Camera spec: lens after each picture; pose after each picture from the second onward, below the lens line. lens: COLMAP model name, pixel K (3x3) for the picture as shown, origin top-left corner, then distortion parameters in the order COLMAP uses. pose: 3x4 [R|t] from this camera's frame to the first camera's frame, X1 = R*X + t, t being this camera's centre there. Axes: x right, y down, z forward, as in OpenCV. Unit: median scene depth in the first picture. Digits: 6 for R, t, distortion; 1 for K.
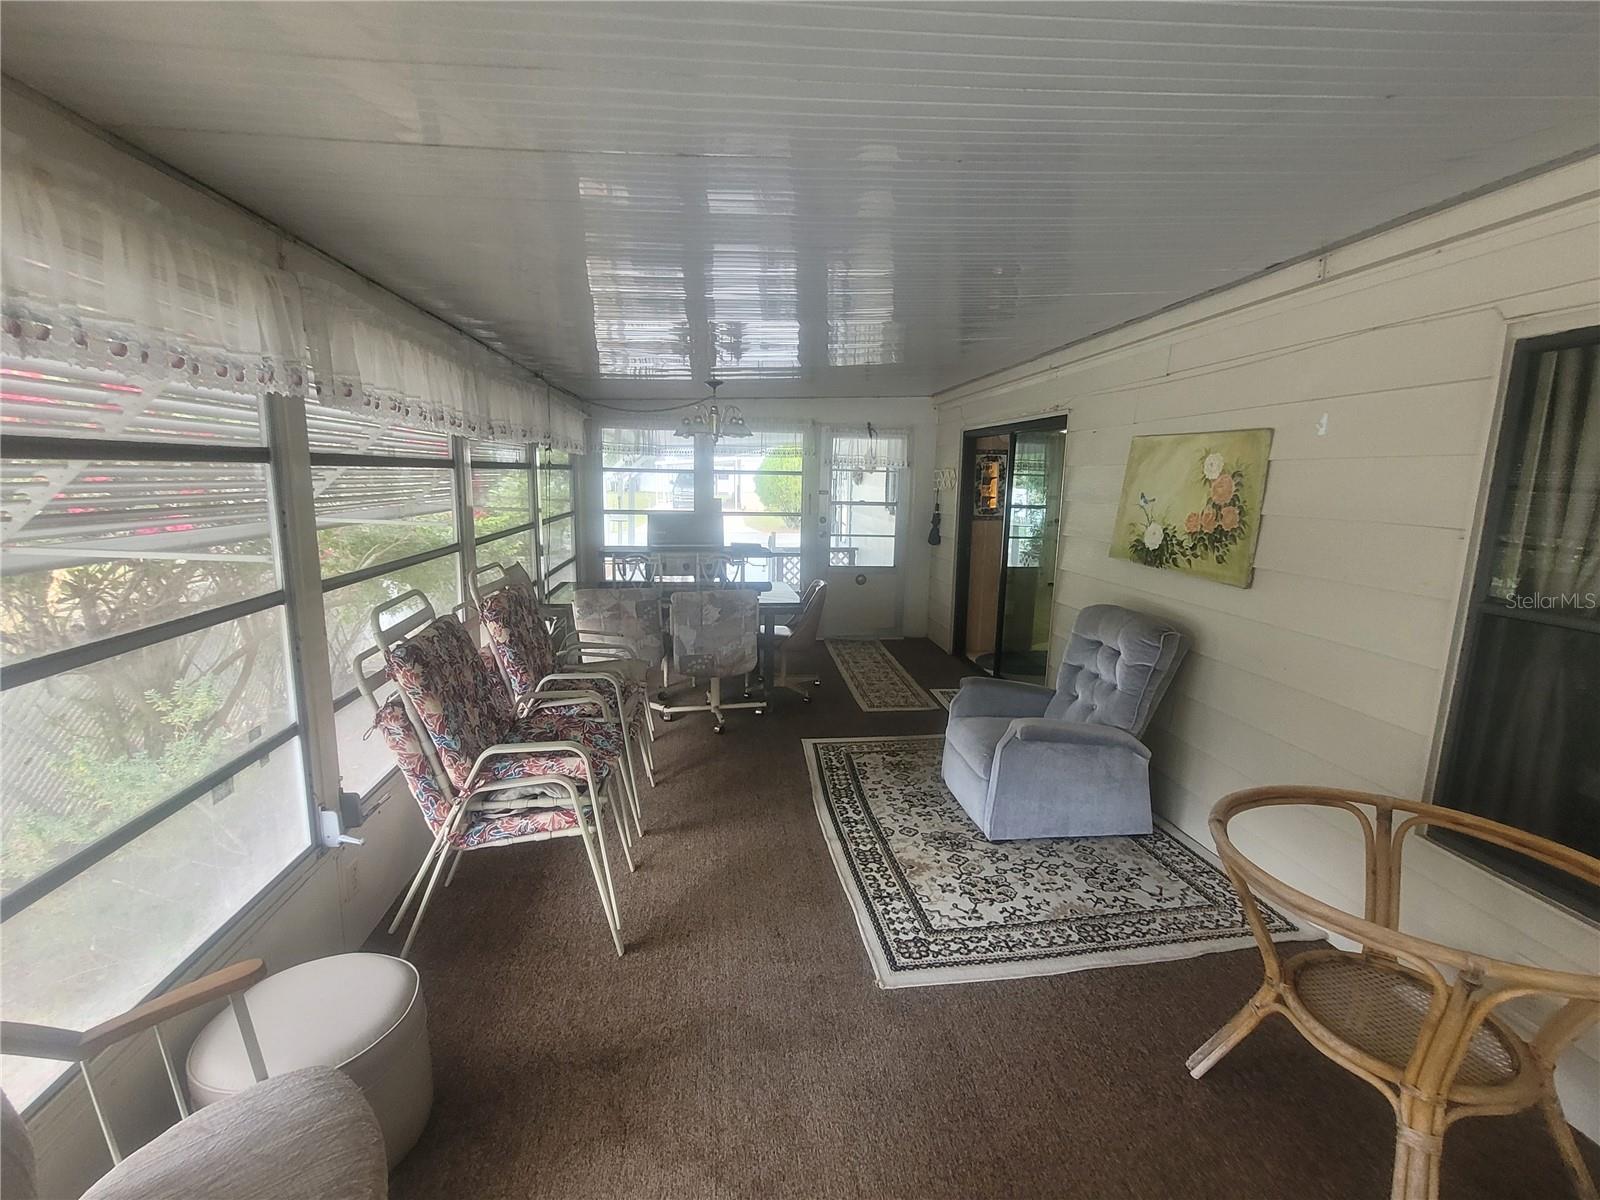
lens RADIAL K [[721.7, 0, 809.3], [0, 721.7, 603.2], [0, 0, 1]] dist [-0.001069, -0.000112]
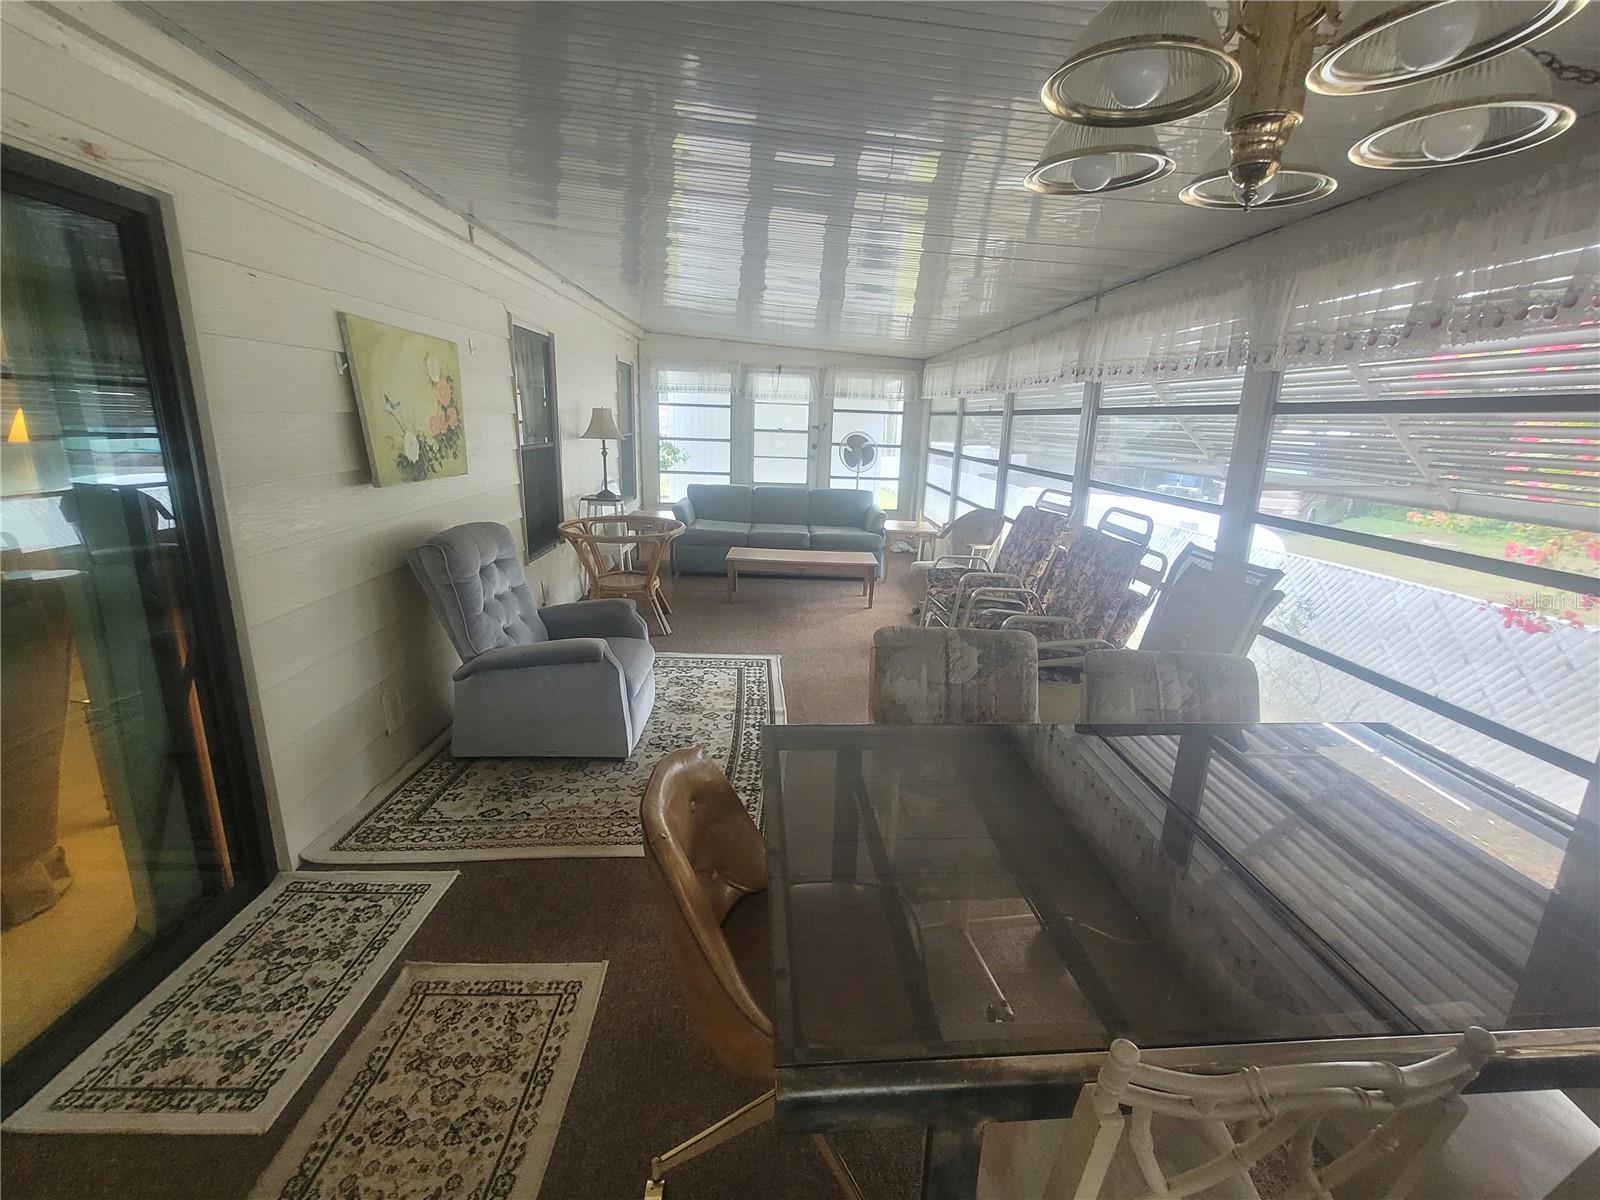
lens RADIAL K [[721.7, 0, 809.3], [0, 721.7, 603.2], [0, 0, 1]] dist [-0.001069, -0.000112]
pose [[-0.995033, -0.076625, 0.063550, -0.078383], [-0.043700, 0.909797, 0.412747, -0.337290], [-0.089445, 0.407920, -0.908626, 2.044769]]
